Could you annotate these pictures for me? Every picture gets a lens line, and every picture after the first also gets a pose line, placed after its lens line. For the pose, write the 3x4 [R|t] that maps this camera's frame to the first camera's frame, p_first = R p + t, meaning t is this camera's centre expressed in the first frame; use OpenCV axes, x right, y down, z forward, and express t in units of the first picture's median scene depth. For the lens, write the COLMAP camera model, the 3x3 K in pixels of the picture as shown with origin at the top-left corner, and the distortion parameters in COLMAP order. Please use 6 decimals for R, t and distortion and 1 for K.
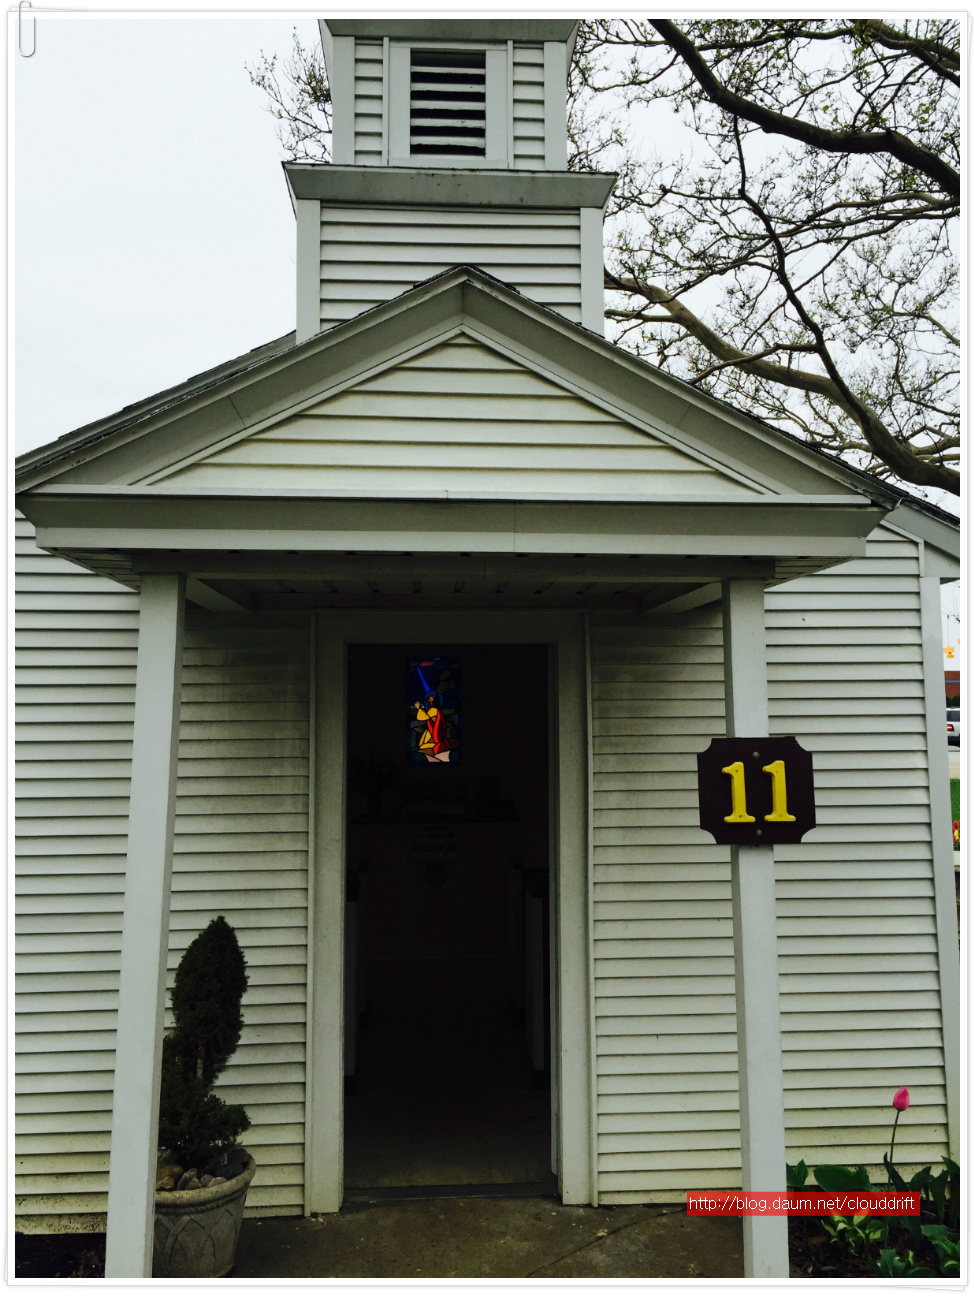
lens RADIAL K [[1086.6, 0, 488.8], [0, 1086.6, 646.7], [0, 0, 1]] dist [0.060275, -0.060631]
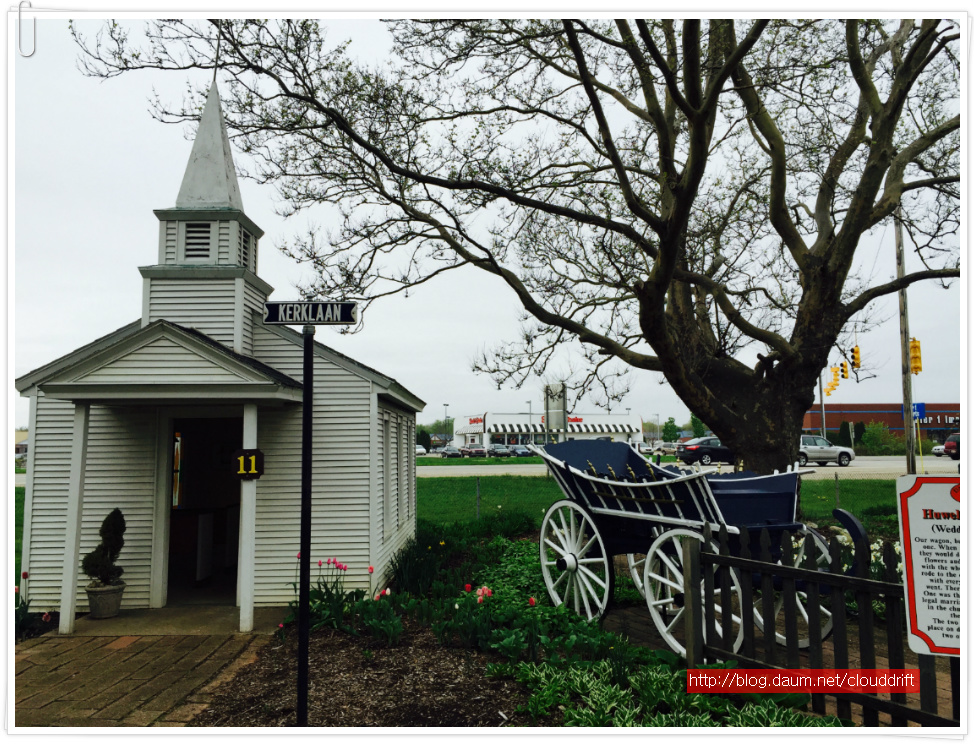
lens RADIAL K [[830.7, 0, 488.2], [0, 830.7, 372.8], [0, 0, 1]] dist [0.063110, -0.011685]
pose [[0.997559, -0.009490, -0.069181, 0.916880], [0.008477, 0.999853, -0.014920, -0.088377], [0.069312, 0.014297, 0.997493, -1.242930]]
